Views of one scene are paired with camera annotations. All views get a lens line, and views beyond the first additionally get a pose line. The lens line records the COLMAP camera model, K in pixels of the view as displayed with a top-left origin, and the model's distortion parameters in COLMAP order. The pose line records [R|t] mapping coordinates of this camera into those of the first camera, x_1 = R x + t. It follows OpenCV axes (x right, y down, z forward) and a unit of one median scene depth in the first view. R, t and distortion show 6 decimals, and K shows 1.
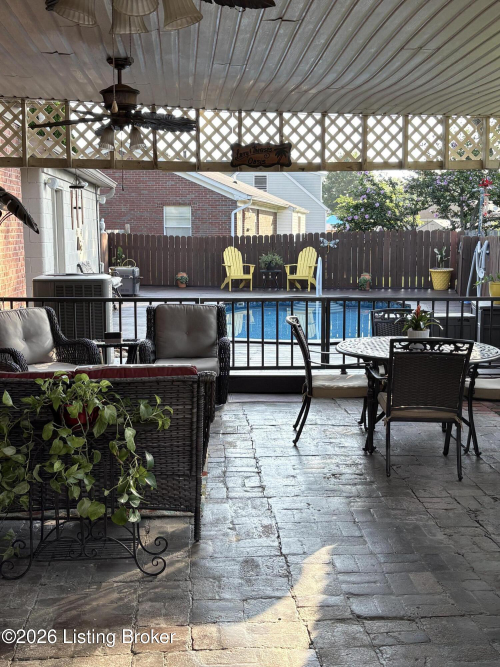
lens RADIAL K [[815.0, 0, 250.2], [0, 815.0, 333.7], [0, 0, 1]] dist [0.094937, 0.000000]
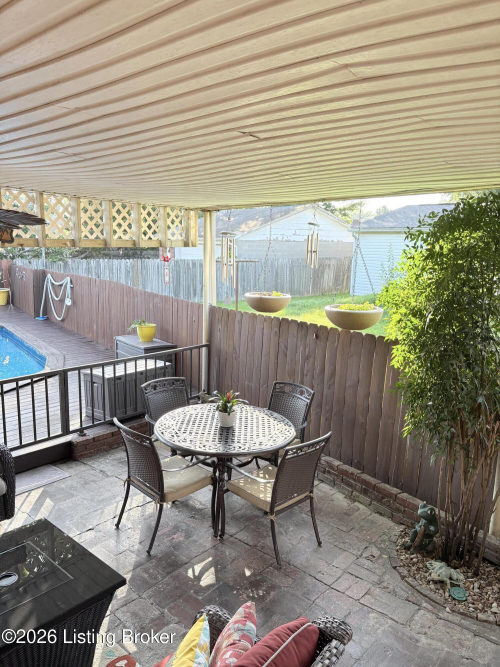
lens RADIAL K [[505.4, 0, 251.6], [0, 505.4, 335.3], [0, 0, 1]] dist [0.006222, -0.003924]
pose [[0.674773, -0.106860, 0.730248, -0.091459], [0.057047, 0.994054, 0.092751, -0.057636], [-0.735817, -0.020927, 0.676857, 0.162639]]
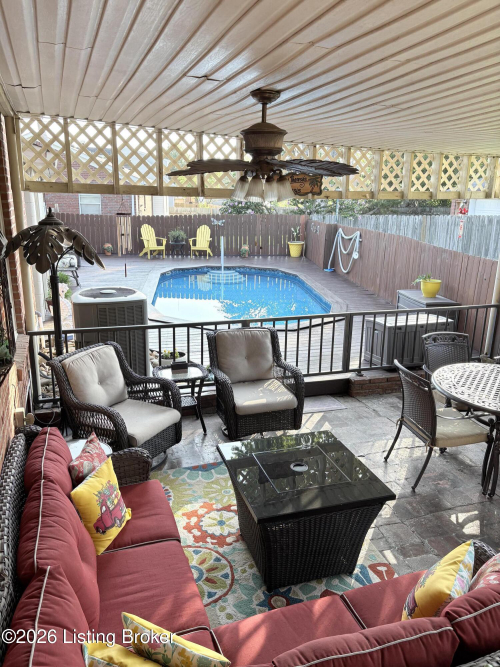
lens RADIAL K [[505.4, 0, 248.4], [0, 505.4, 334.2], [0, 0, 1]] dist [0.006222, -0.003924]
pose [[0.959235, -0.051929, 0.277797, -0.104007], [0.010194, 0.988691, 0.149620, -0.052718], [-0.282425, -0.140689, 0.948917, 0.153533]]
